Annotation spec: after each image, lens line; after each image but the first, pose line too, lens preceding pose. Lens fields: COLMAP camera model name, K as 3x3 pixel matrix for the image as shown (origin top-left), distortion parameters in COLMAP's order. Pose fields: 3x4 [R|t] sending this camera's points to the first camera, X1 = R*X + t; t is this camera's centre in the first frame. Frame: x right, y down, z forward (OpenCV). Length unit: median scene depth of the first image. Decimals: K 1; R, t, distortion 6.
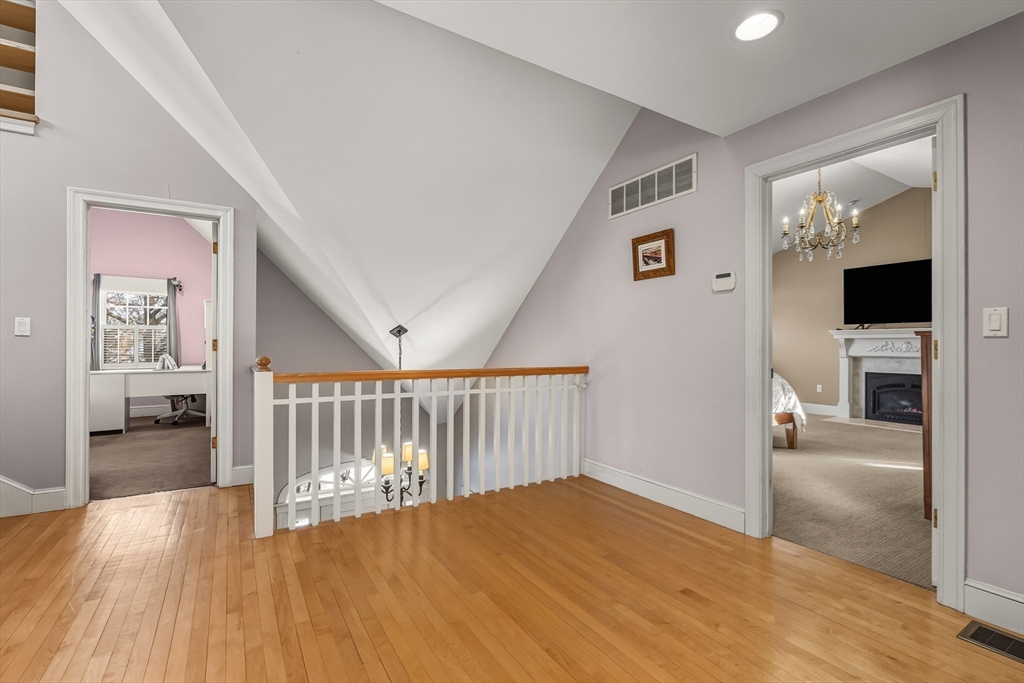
lens RADIAL K [[463.1, 0, 513.0], [0, 463.1, 343.2], [0, 0, 1]] dist [-0.003460, 0.001245]
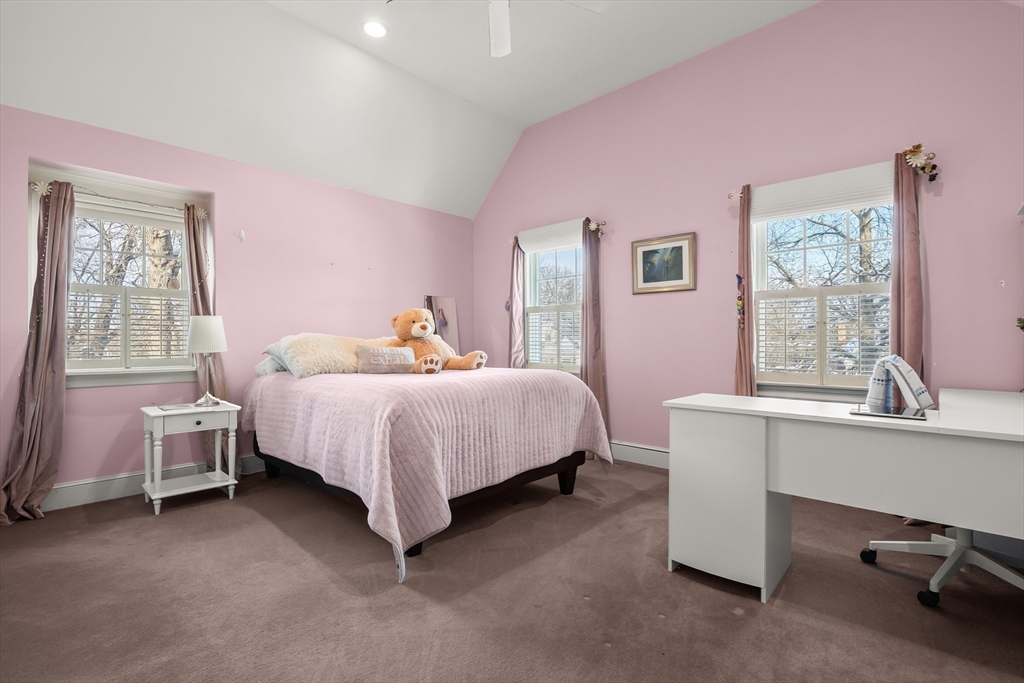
lens RADIAL K [[463.1, 0, 511.9], [0, 463.1, 336.8], [0, 0, 1]] dist [-0.003460, 0.001245]
pose [[0.249517, 0.002528, -0.968367, -0.524197], [0.006803, 0.999967, 0.004363, 0.005524], [0.968346, -0.007677, 0.249492, 0.685539]]
